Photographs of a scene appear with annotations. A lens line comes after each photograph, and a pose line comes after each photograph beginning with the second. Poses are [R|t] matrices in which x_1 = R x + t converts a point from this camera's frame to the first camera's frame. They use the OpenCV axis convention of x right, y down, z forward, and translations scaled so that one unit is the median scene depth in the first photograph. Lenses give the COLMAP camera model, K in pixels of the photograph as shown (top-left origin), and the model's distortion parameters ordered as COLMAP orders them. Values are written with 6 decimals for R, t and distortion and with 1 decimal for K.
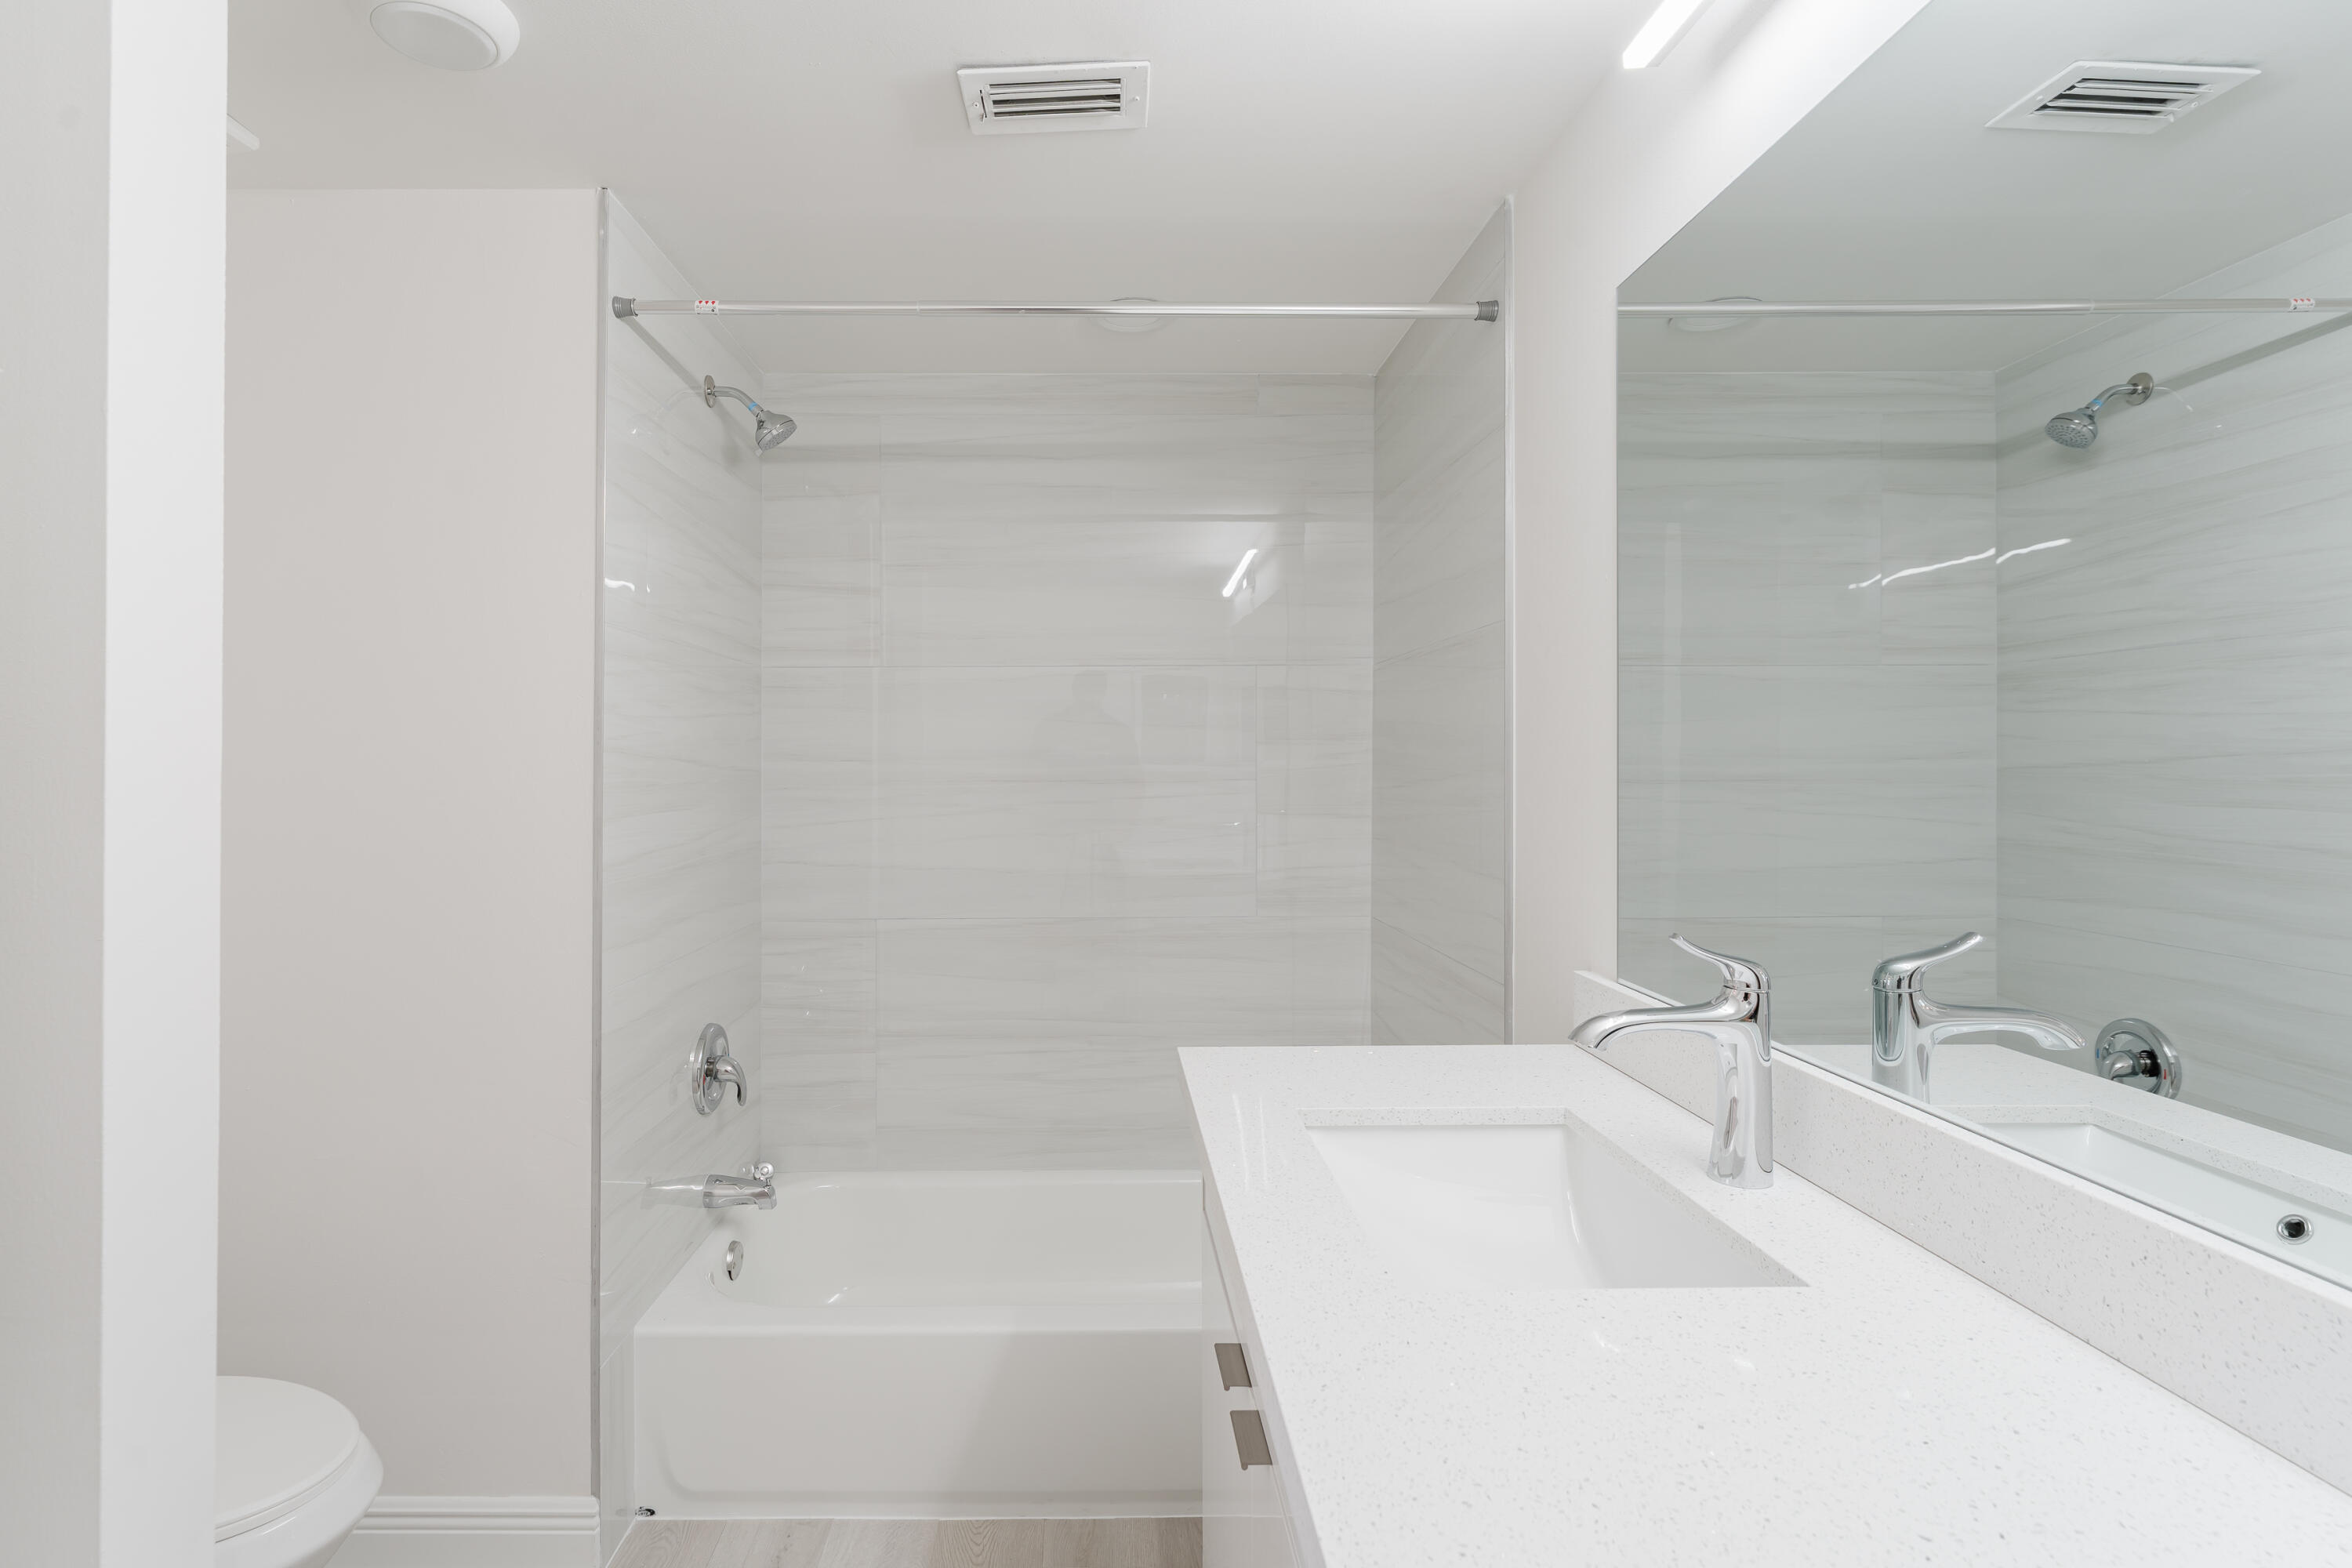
lens RADIAL K [[1114.3, 0, 1167.1], [0, 1114.3, 763.1], [0, 0, 1]] dist [-0.003611, -0.000066]
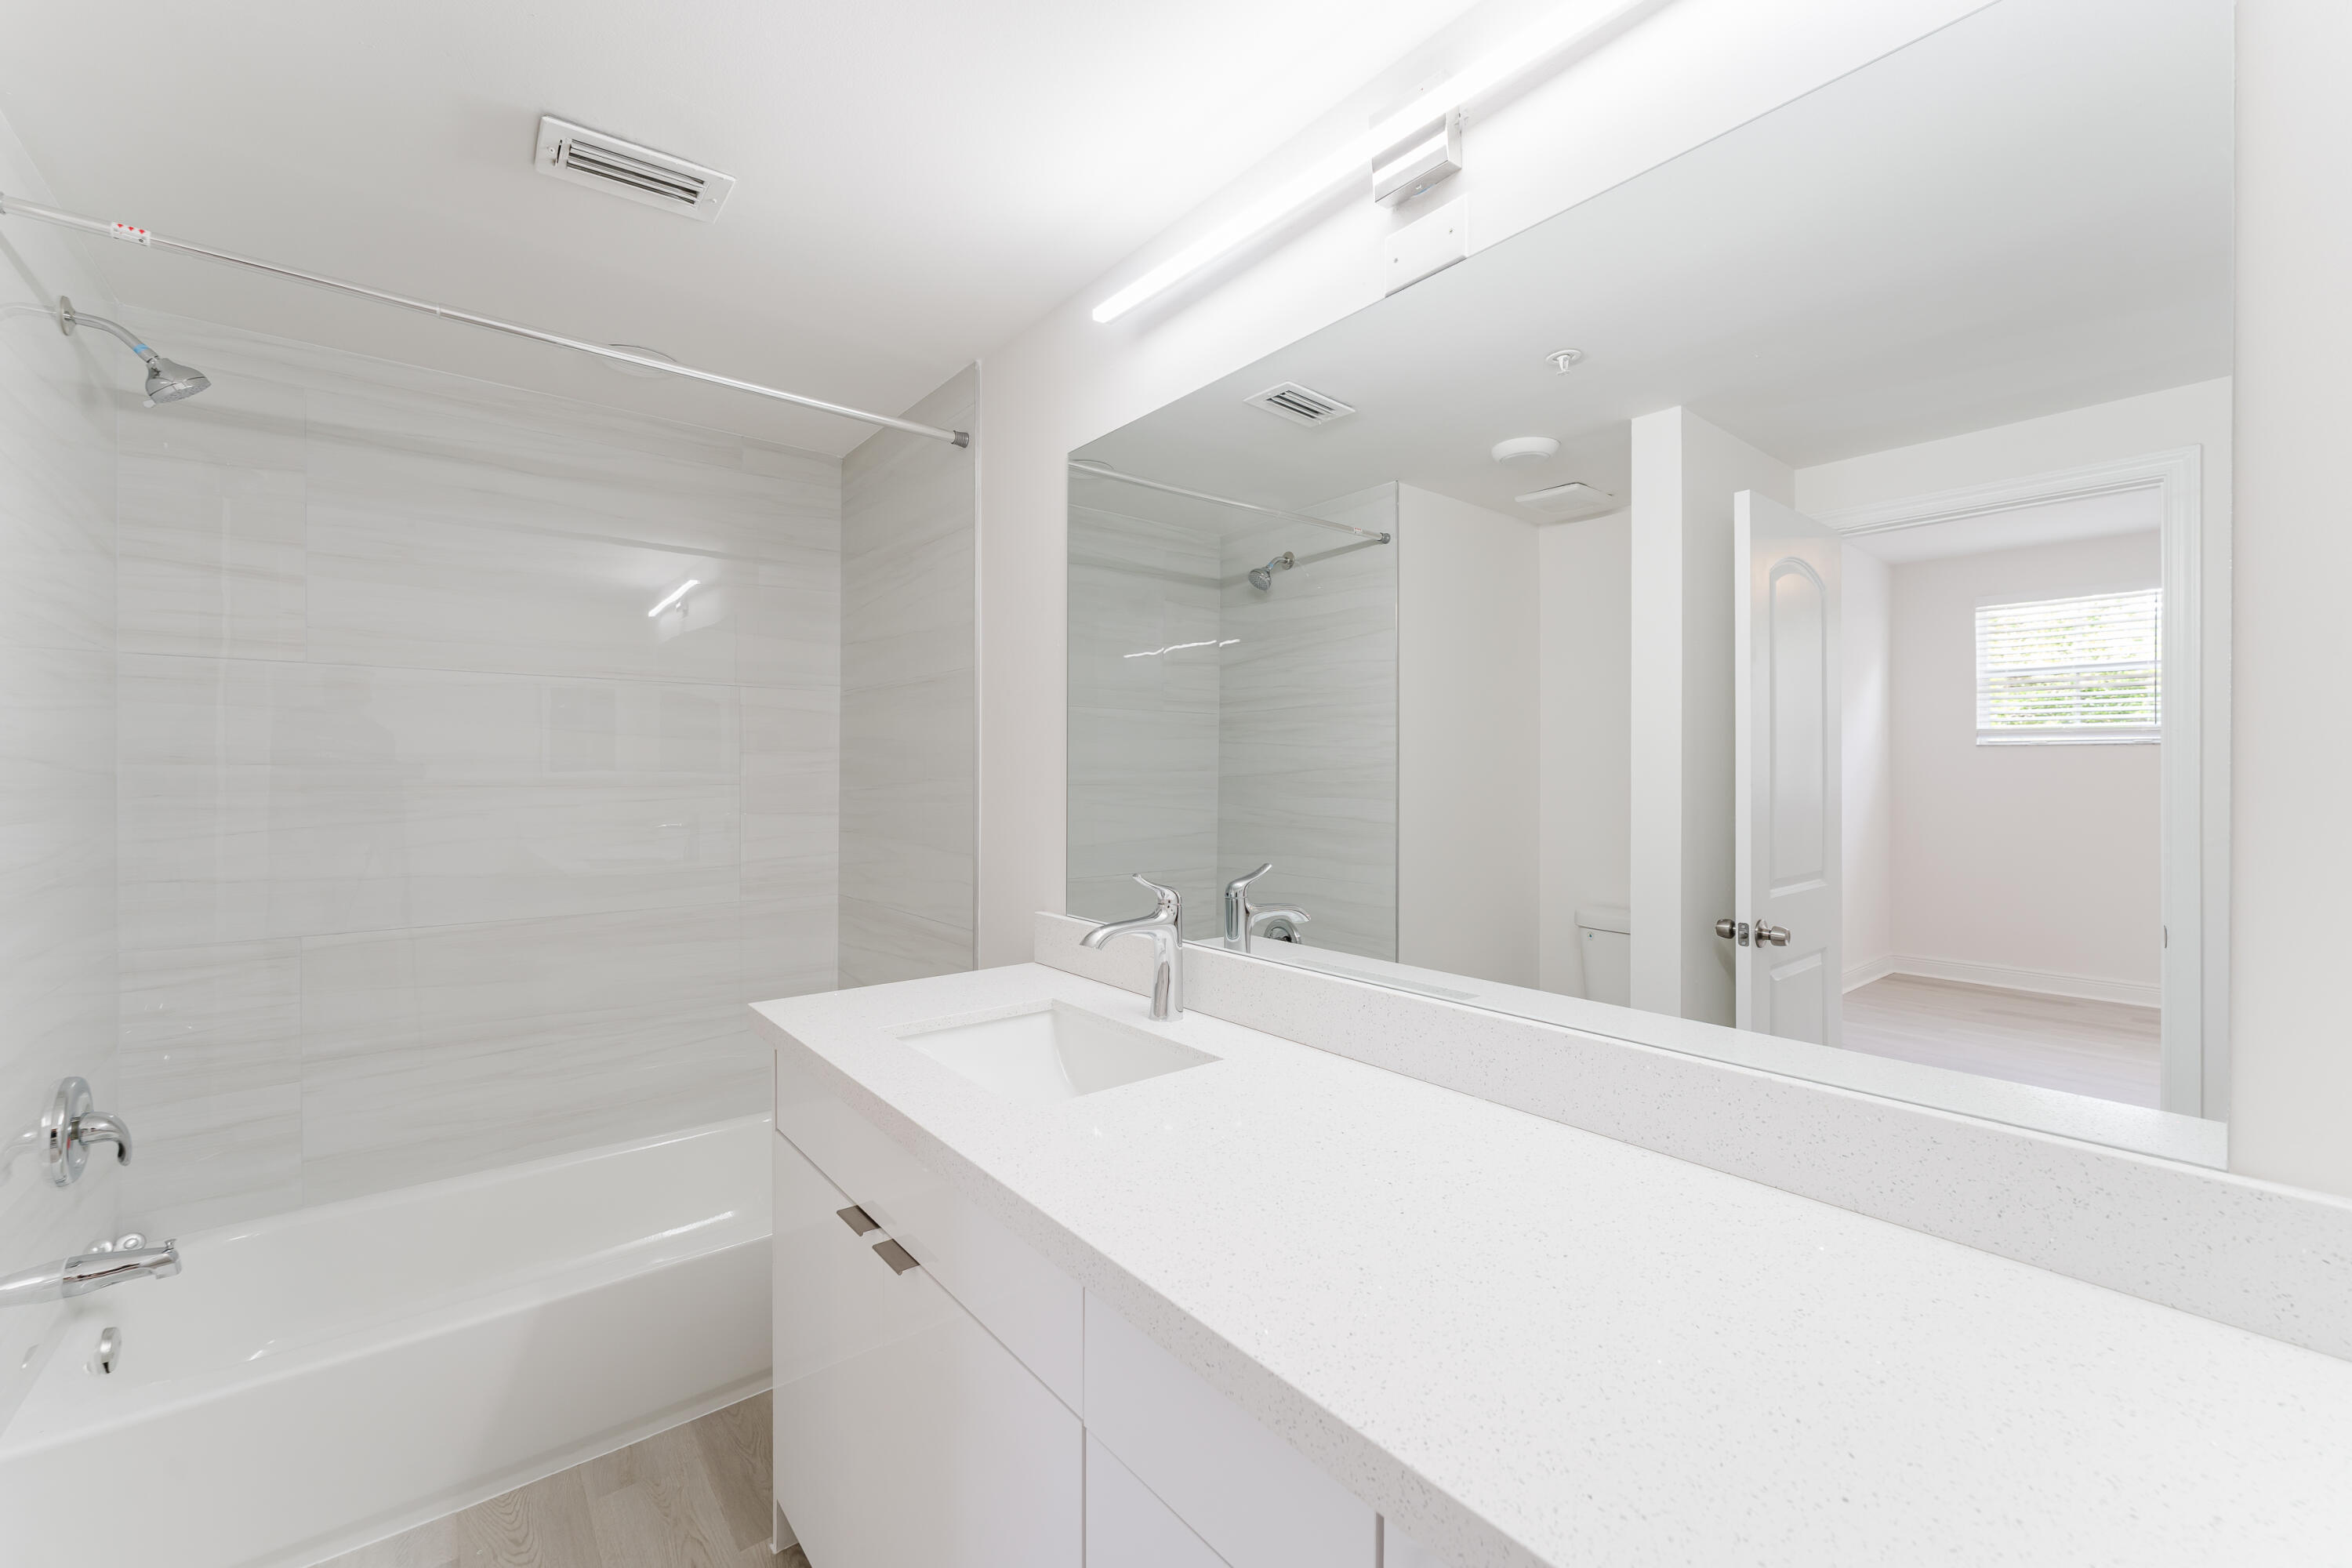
lens RADIAL K [[944.5, 0, 1177.8], [0, 944.5, 790.3], [0, 0, 1]] dist [-0.002624, 0.000095]
pose [[0.782256, -0.005917, 0.622929, -0.198133], [-0.003850, 0.999890, 0.014332, 0.005701], [-0.622945, -0.013609, 0.782147, -0.066319]]
